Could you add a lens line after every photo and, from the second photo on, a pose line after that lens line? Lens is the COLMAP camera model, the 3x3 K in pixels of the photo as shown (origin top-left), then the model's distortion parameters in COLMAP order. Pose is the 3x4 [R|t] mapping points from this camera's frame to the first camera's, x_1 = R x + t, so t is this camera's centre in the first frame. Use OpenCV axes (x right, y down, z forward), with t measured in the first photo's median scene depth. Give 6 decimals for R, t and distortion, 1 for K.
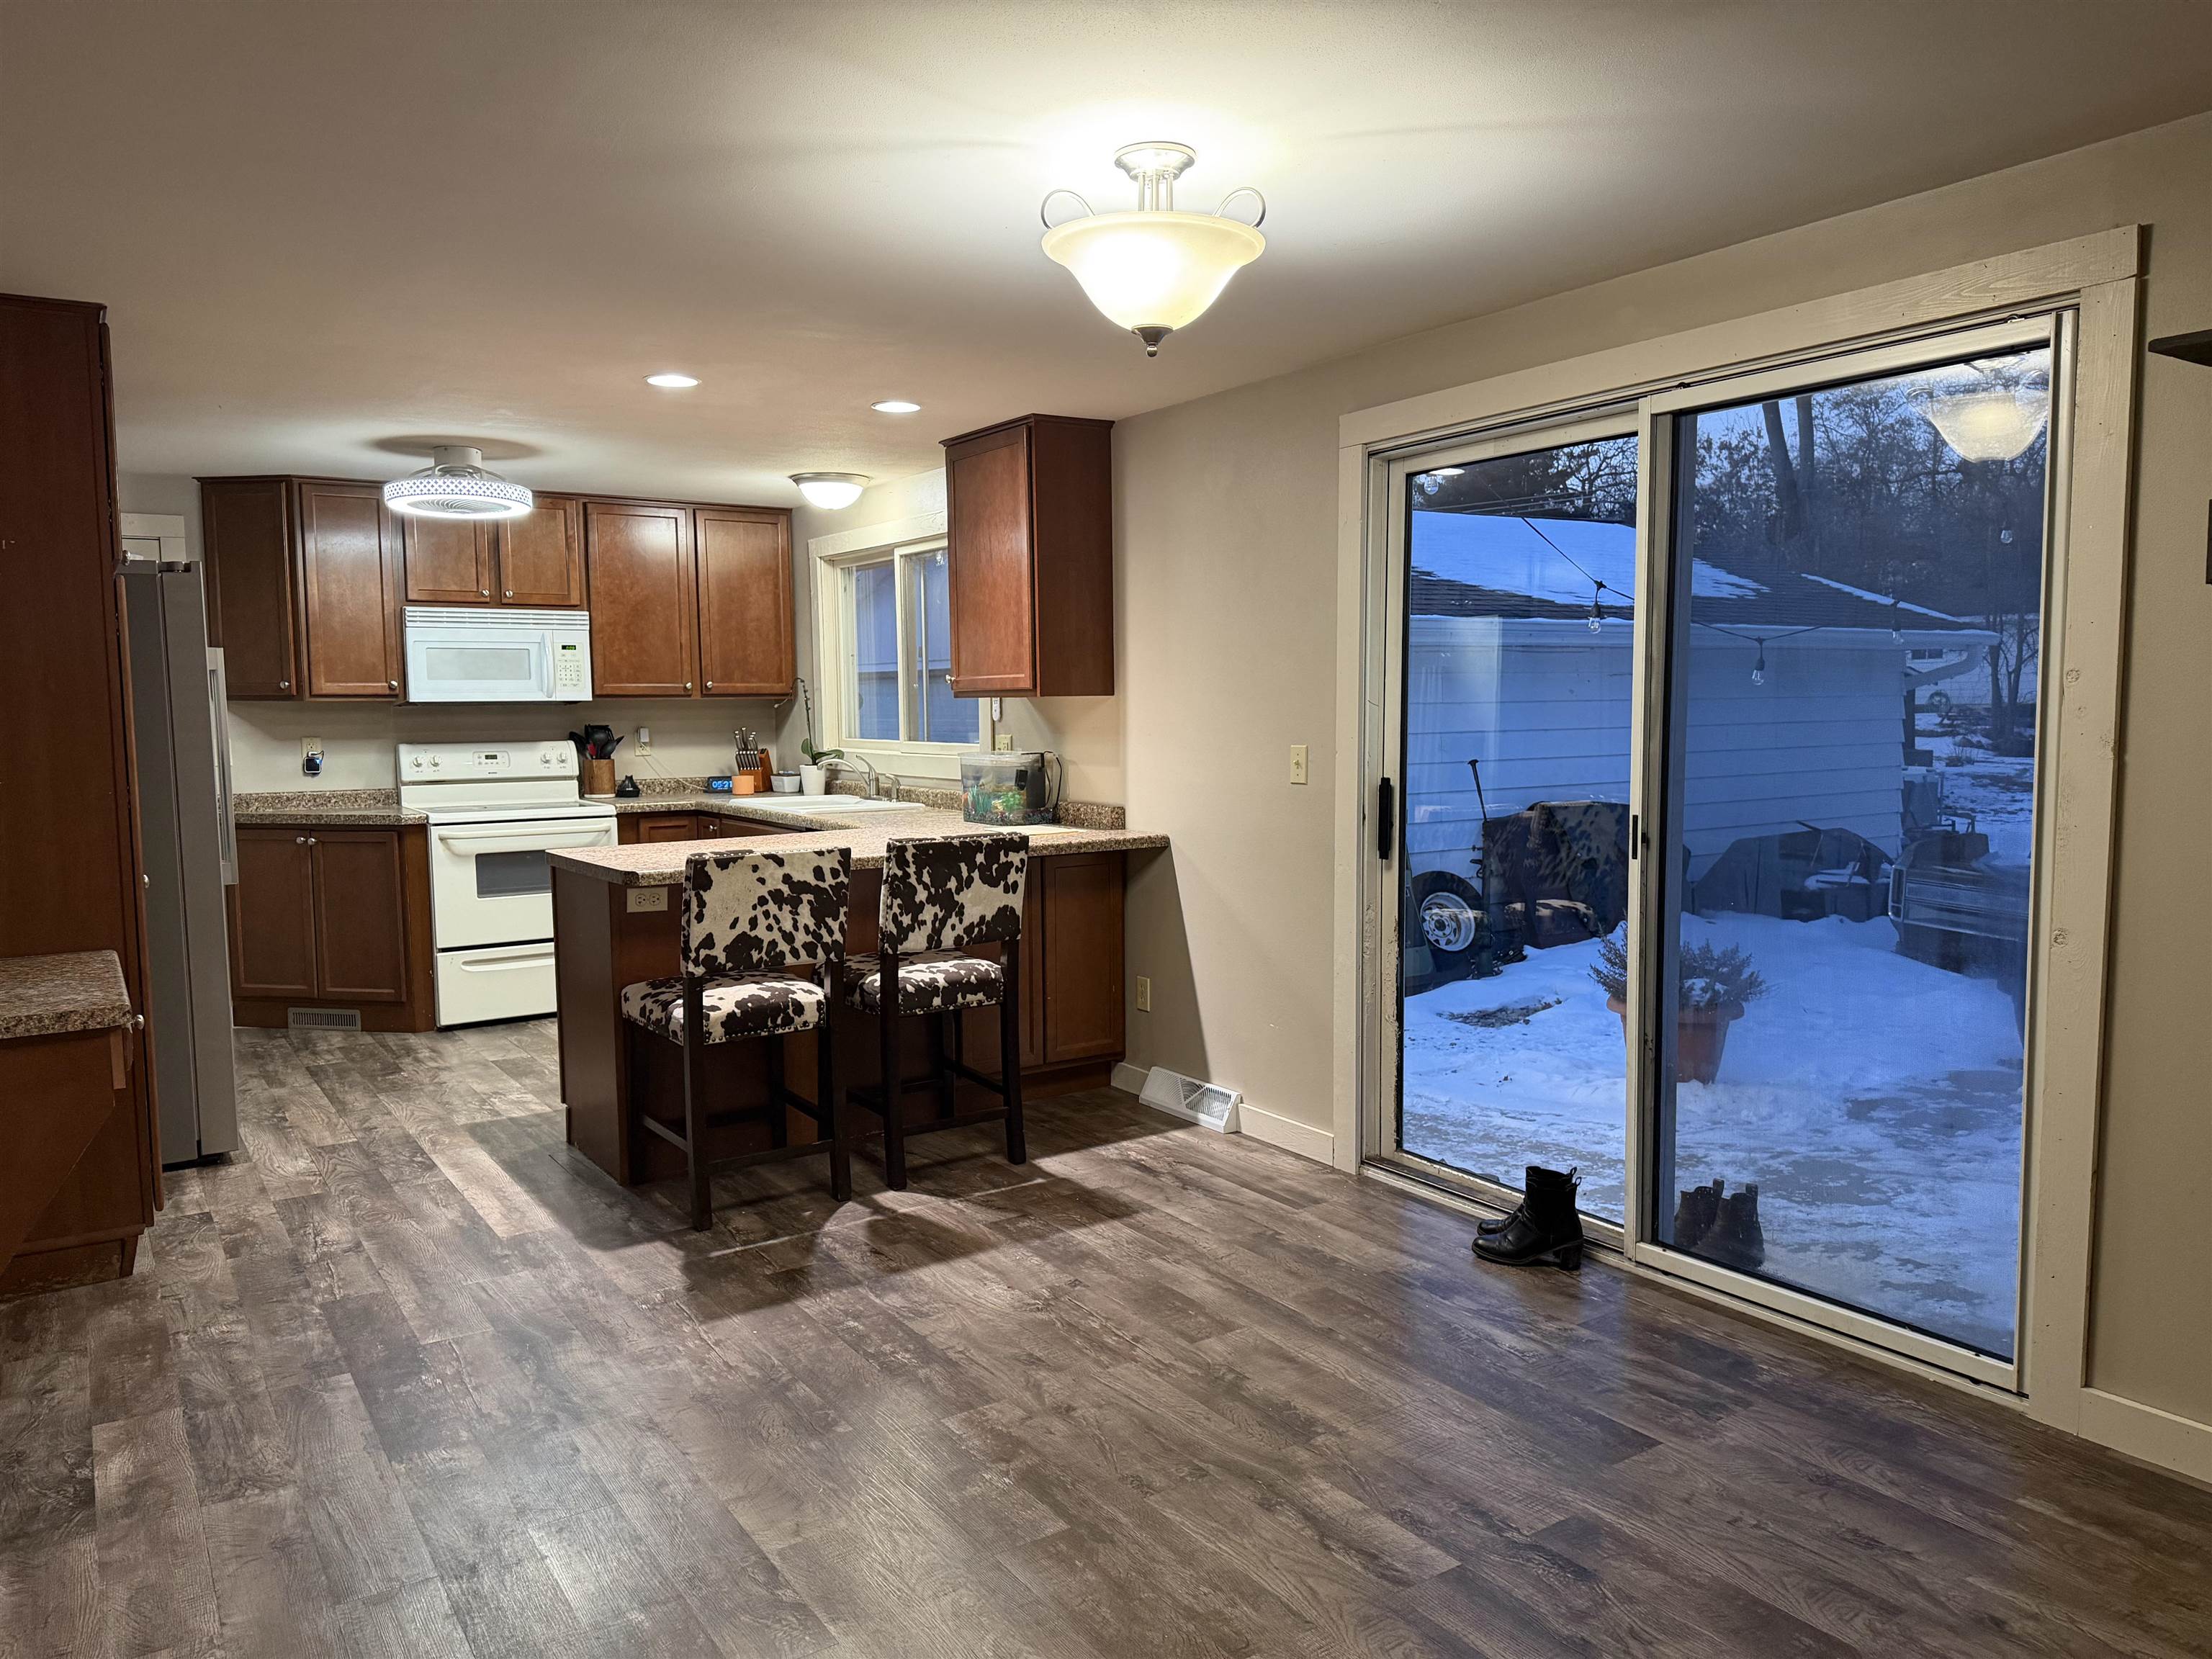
lens RADIAL K [[1551.0, 0, 1102.9], [0, 1551.0, 828.5], [0, 0, 1]] dist [0.083649, -0.104867]
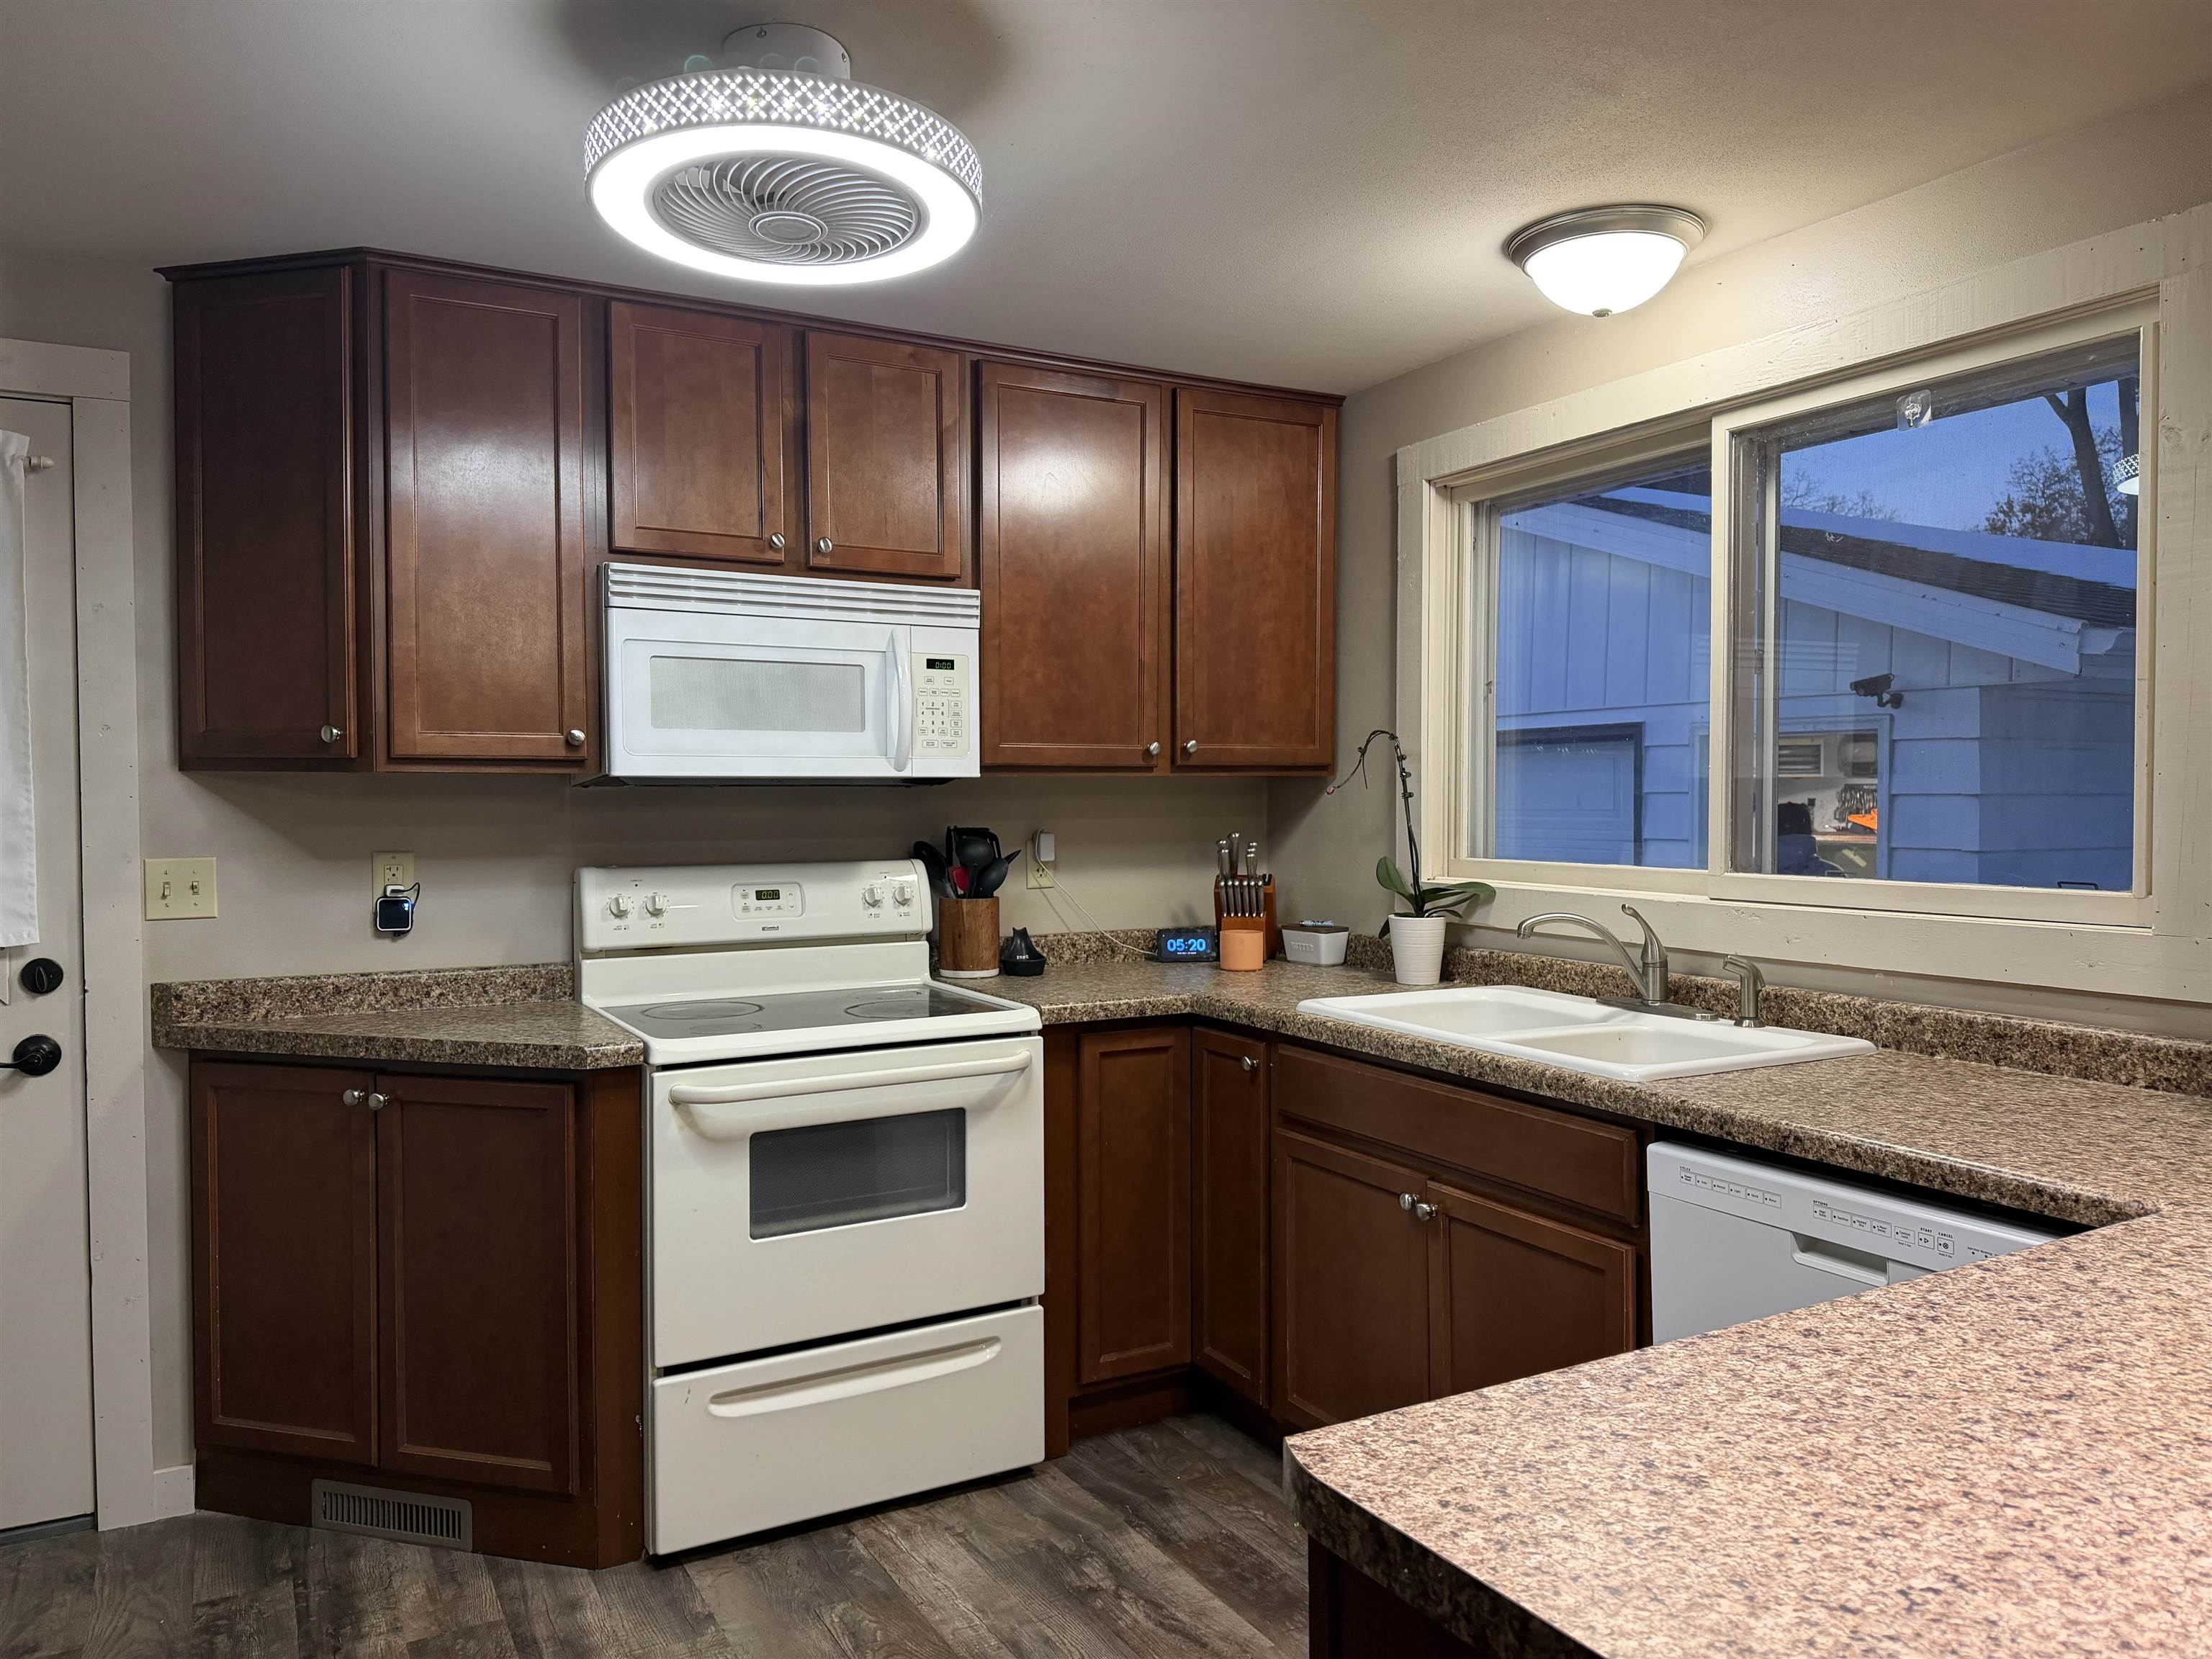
lens RADIAL K [[1551.0, 0, 1126.4], [0, 1551.0, 833.3], [0, 0, 1]] dist [0.083649, -0.104867]
pose [[0.997665, 0.008556, -0.067767, -0.371689], [-0.012536, 0.998207, -0.058522, -0.056546], [0.067144, 0.059235, 0.995983, 0.798559]]
